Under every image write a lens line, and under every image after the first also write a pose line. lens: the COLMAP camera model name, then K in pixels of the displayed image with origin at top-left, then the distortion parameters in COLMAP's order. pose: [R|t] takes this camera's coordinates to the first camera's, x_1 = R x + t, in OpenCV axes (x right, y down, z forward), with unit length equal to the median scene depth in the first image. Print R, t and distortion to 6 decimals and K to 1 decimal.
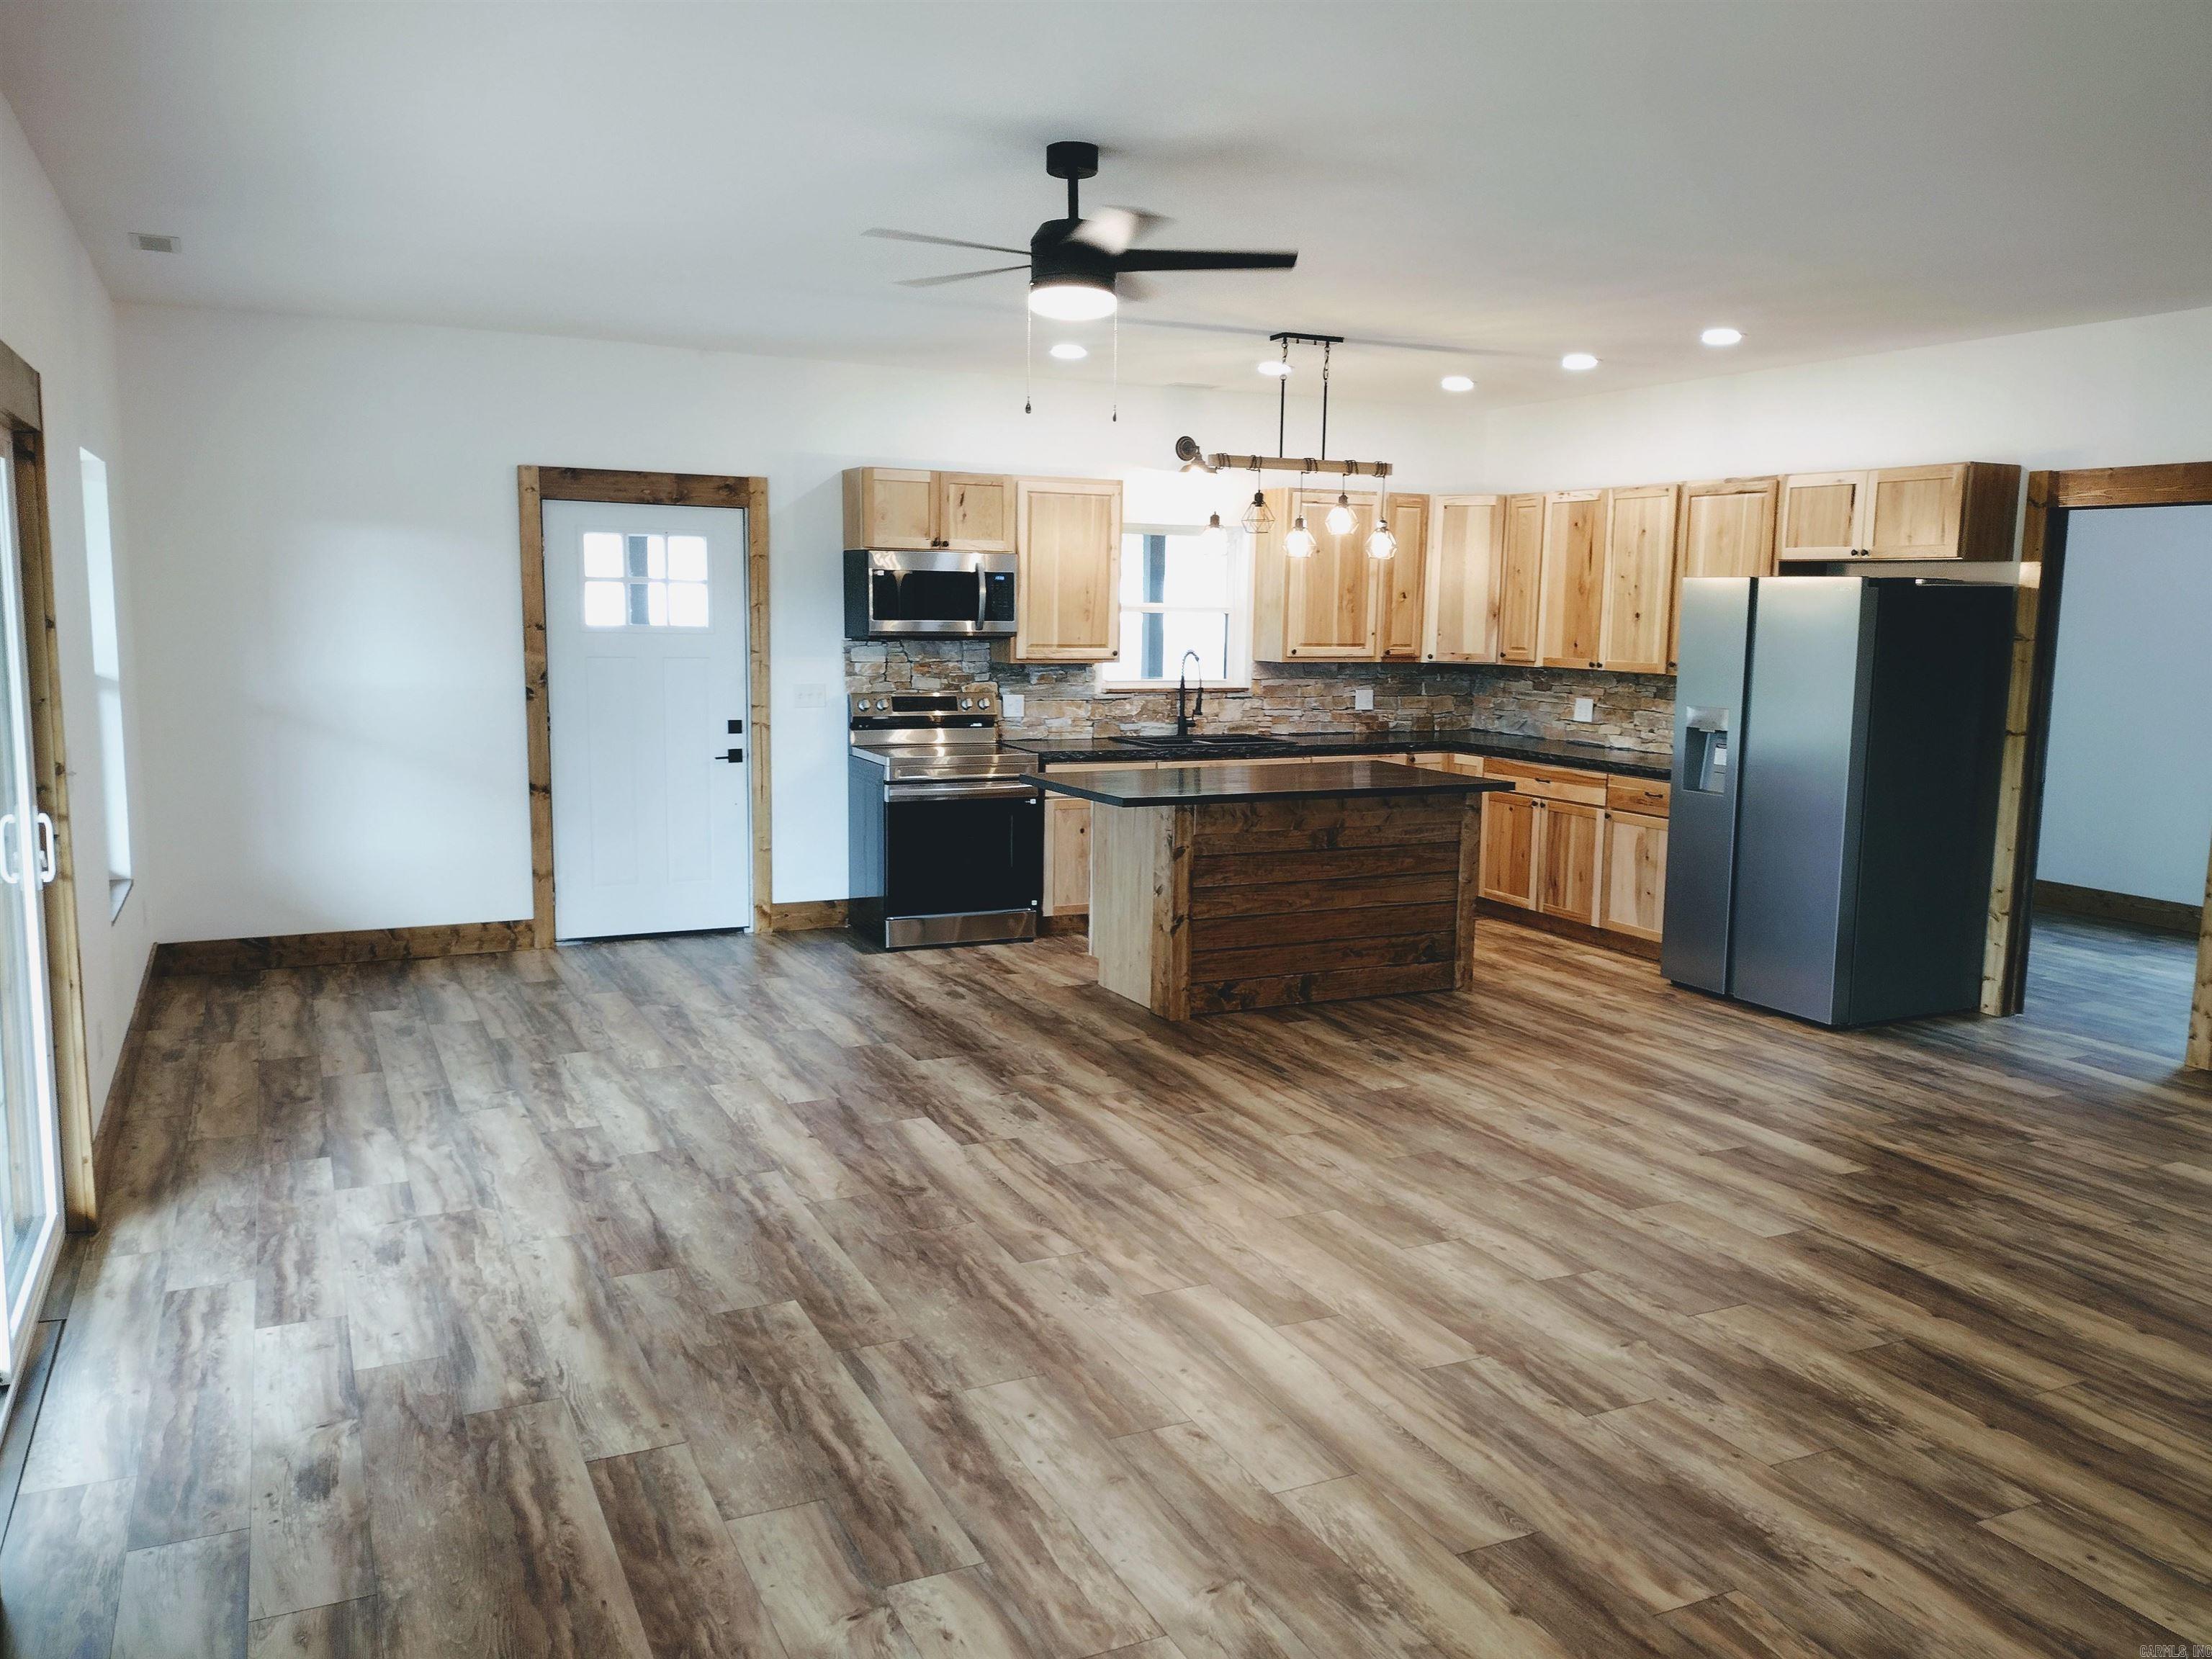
lens RADIAL K [[1674.7, 0, 1115.7], [0, 1674.7, 832.8], [0, 0, 1]] dist [0.090260, -0.141696]
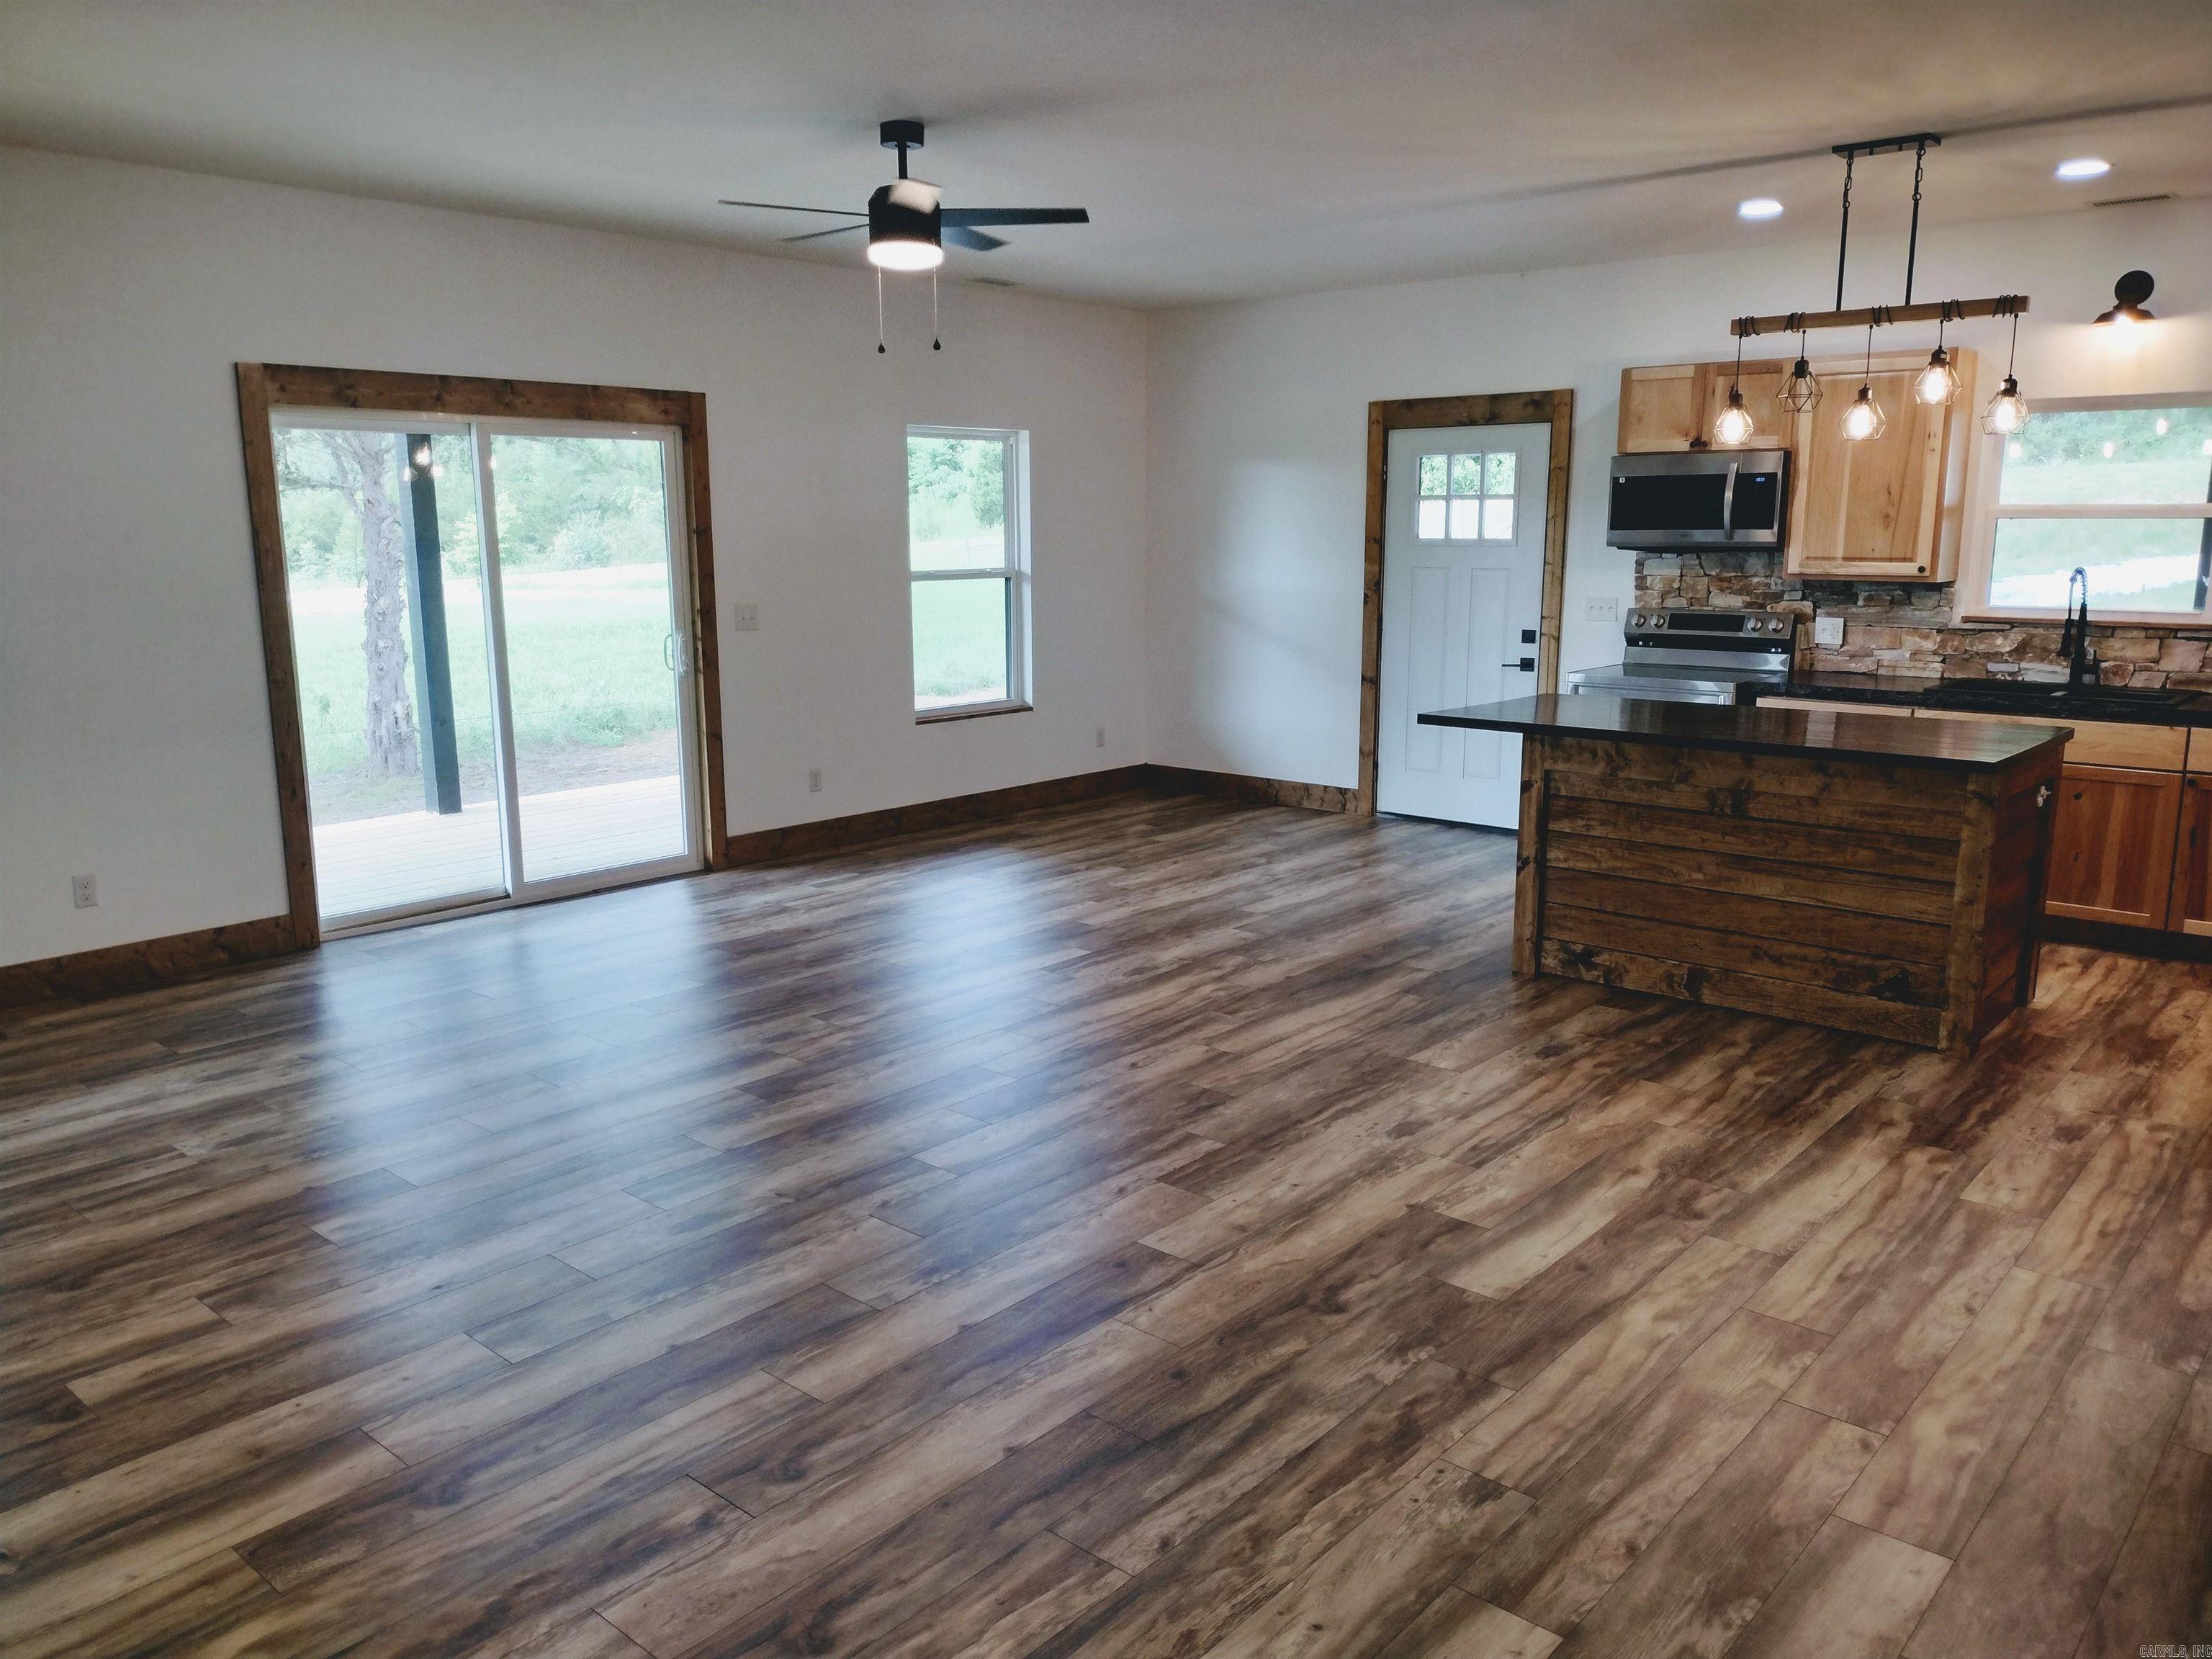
lens RADIAL K [[1661.0, 0, 1116.8], [0, 1661.0, 822.7], [0, 0, 1]] dist [0.091244, -0.128922]
pose [[0.390059, 0.150414, -0.908422, 0.831942], [-0.117224, 0.986652, 0.113034, -0.048158], [0.913298, 0.062399, 0.402484, 0.476152]]
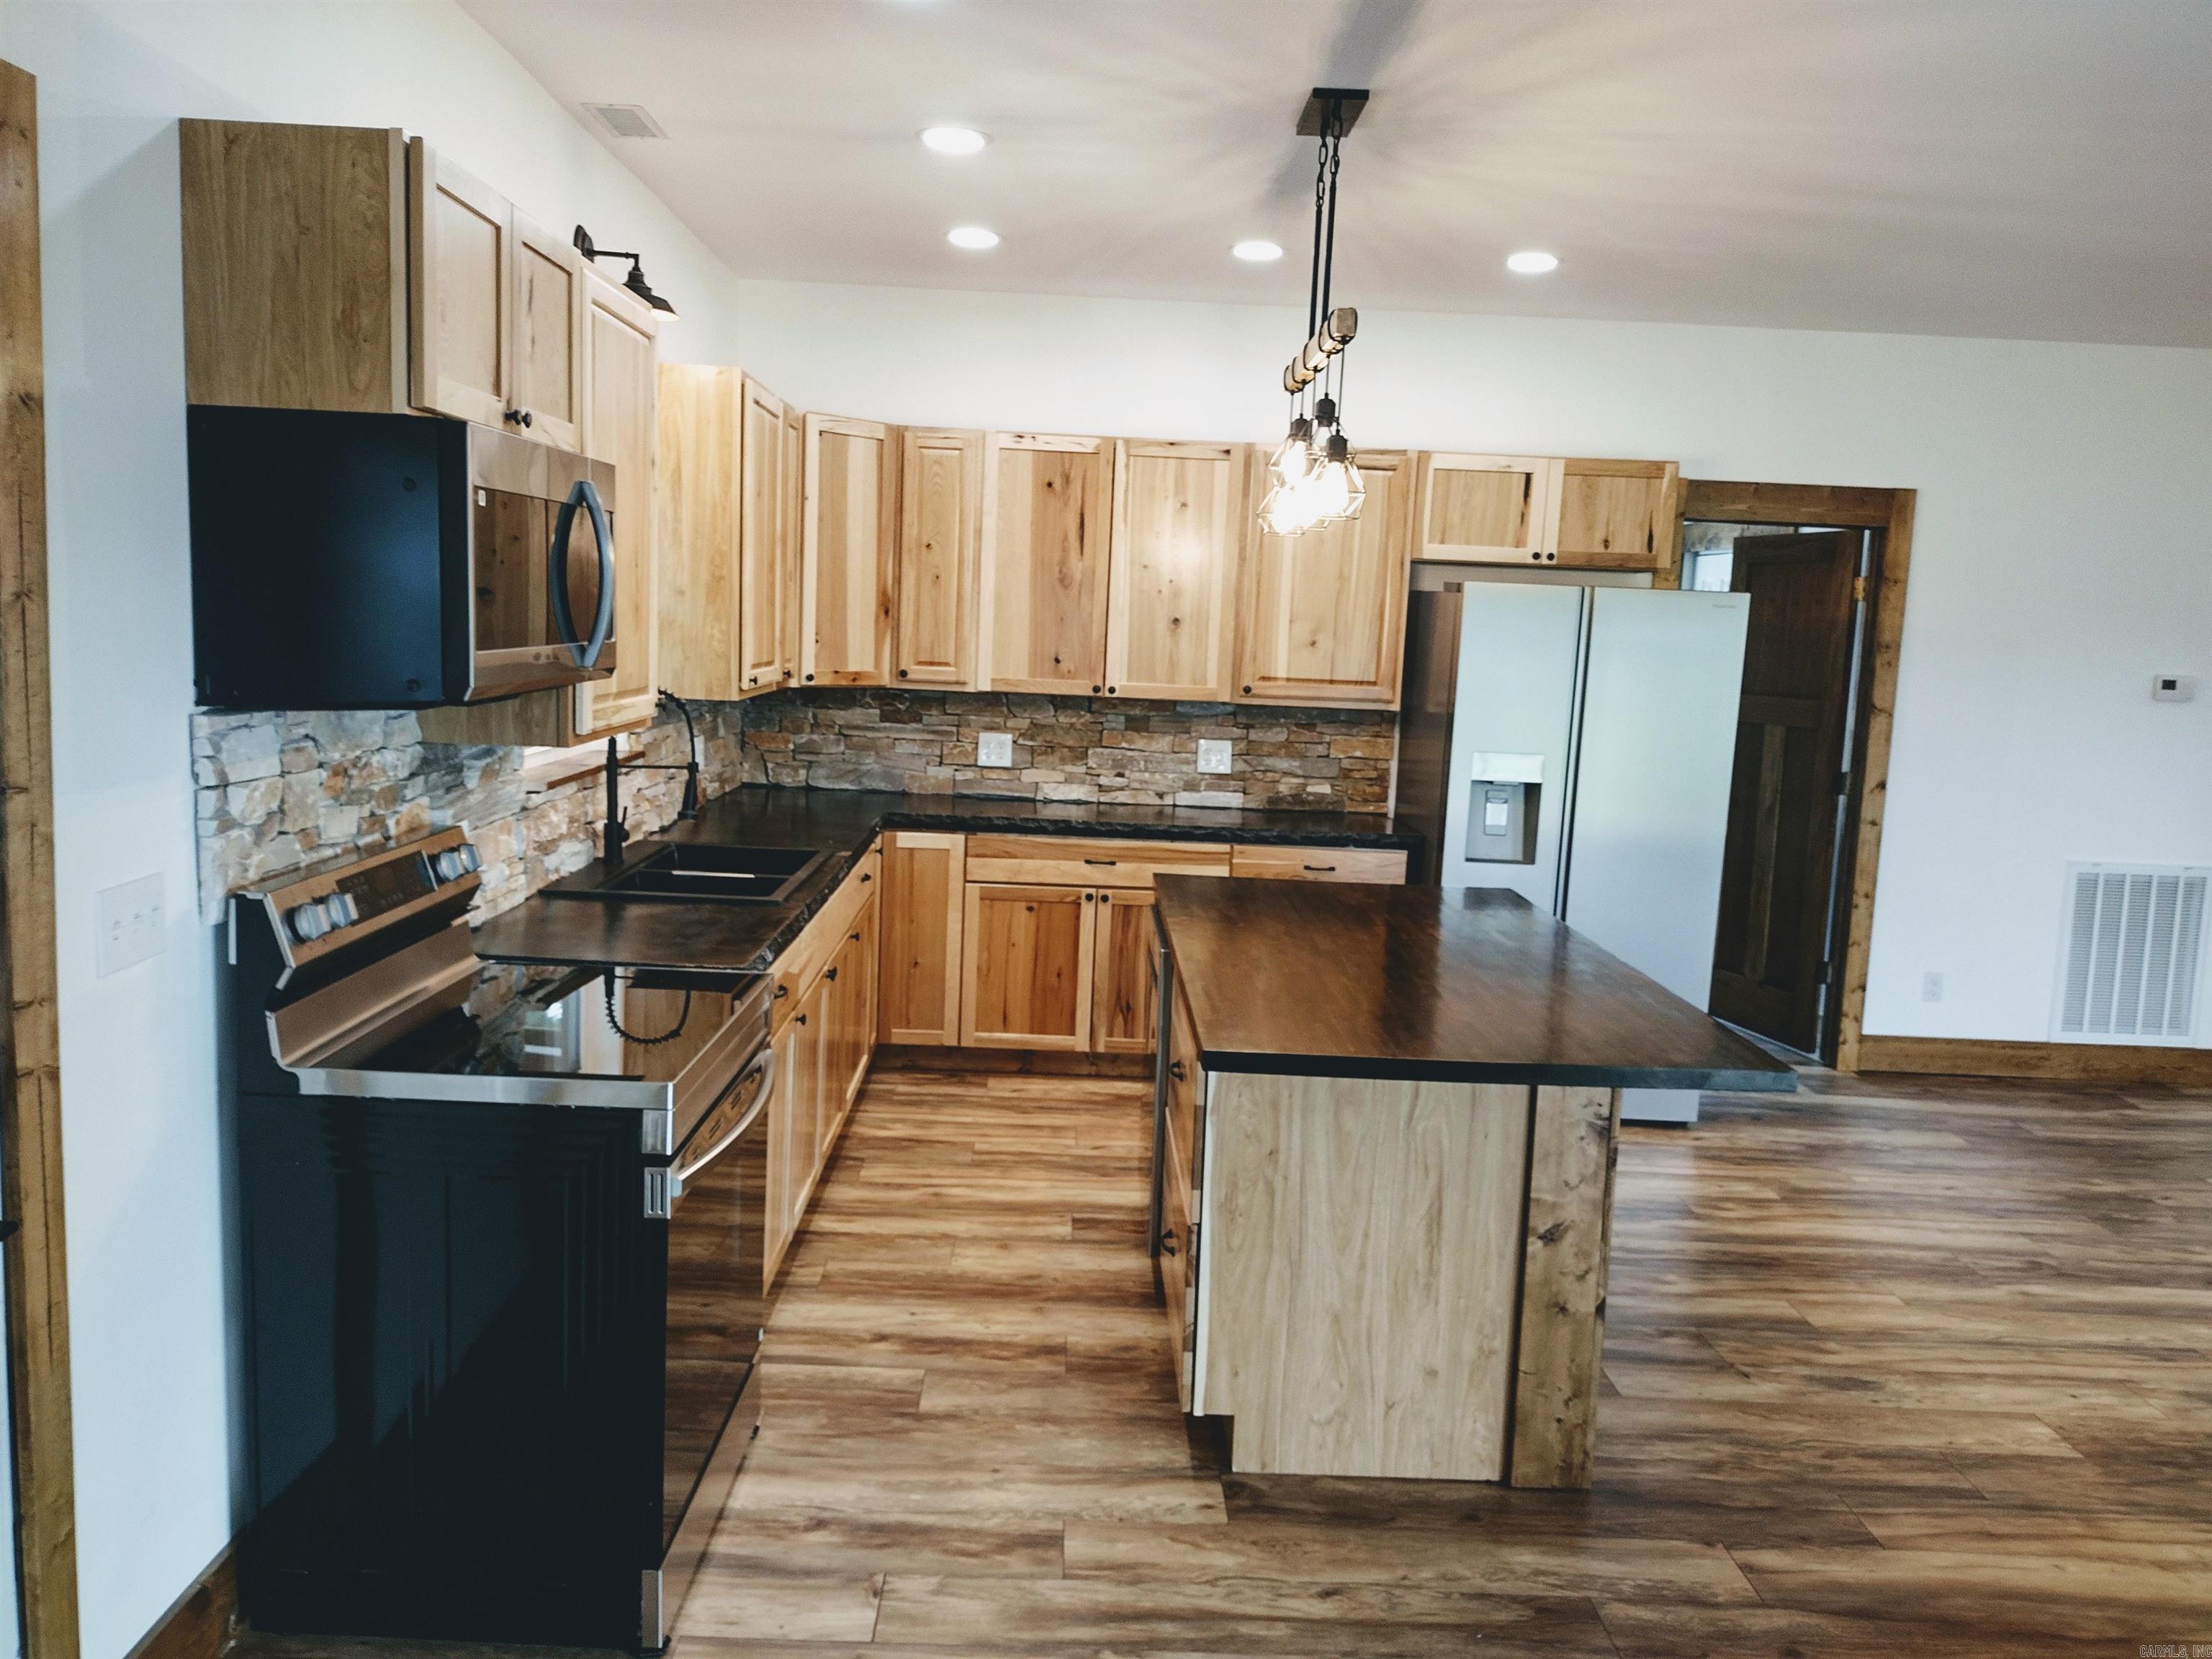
lens RADIAL K [[1648.3, 0, 1062.2], [0, 1648.3, 823.8], [0, 0, 1]] dist [-0.007344, -0.010086]
pose [[0.457436, -0.113992, 0.881906, -0.476902], [0.090137, 0.992585, 0.081545, -0.143837], [-0.884662, 0.042191, 0.464319, 0.992166]]
